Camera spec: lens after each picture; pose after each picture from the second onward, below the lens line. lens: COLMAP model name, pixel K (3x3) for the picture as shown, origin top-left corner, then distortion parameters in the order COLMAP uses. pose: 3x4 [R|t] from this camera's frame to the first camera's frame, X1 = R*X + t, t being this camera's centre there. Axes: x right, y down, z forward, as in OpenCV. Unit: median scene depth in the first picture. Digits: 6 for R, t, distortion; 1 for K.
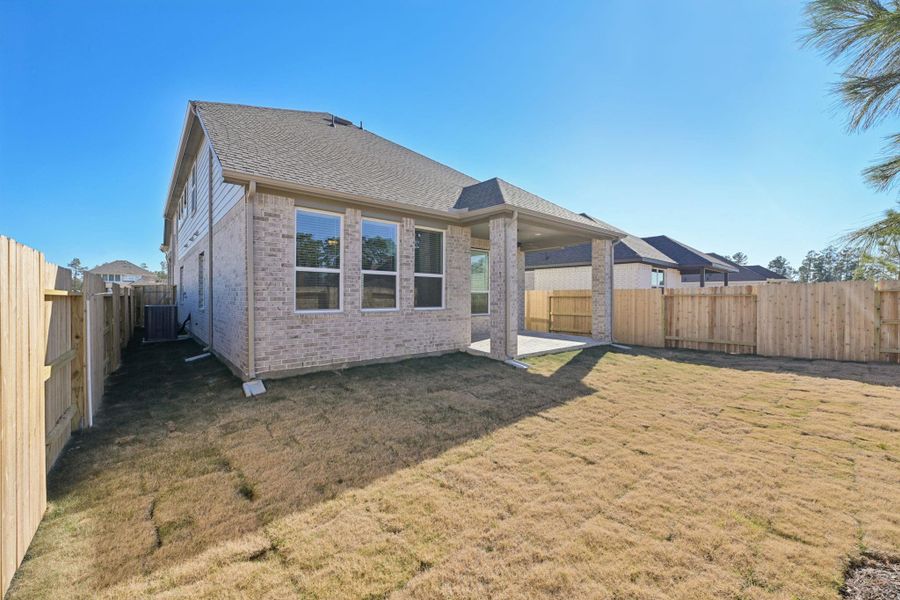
lens RADIAL K [[354.9, 0, 453.2], [0, 354.9, 301.2], [0, 0, 1]] dist [0.002054, 0.000102]
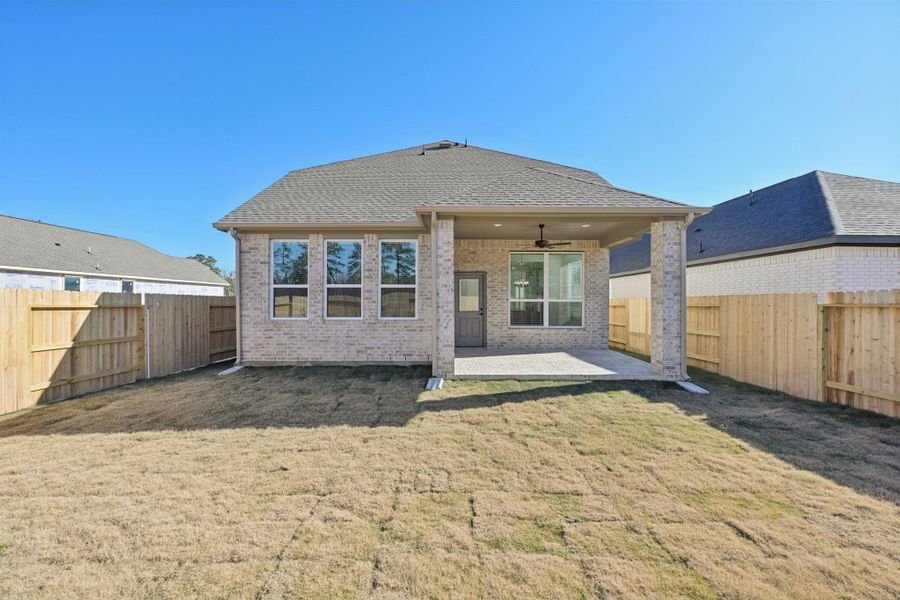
lens RADIAL K [[355.6, 0, 450.0], [0, 355.6, 300.0], [0, 0, 1]] dist [-0.000283, 0.000090]
pose [[0.767872, -0.006798, -0.640568, 0.750394], [-0.007274, 0.999787, -0.019330, -0.014735], [0.640562, 0.019503, 0.767658, 0.328961]]
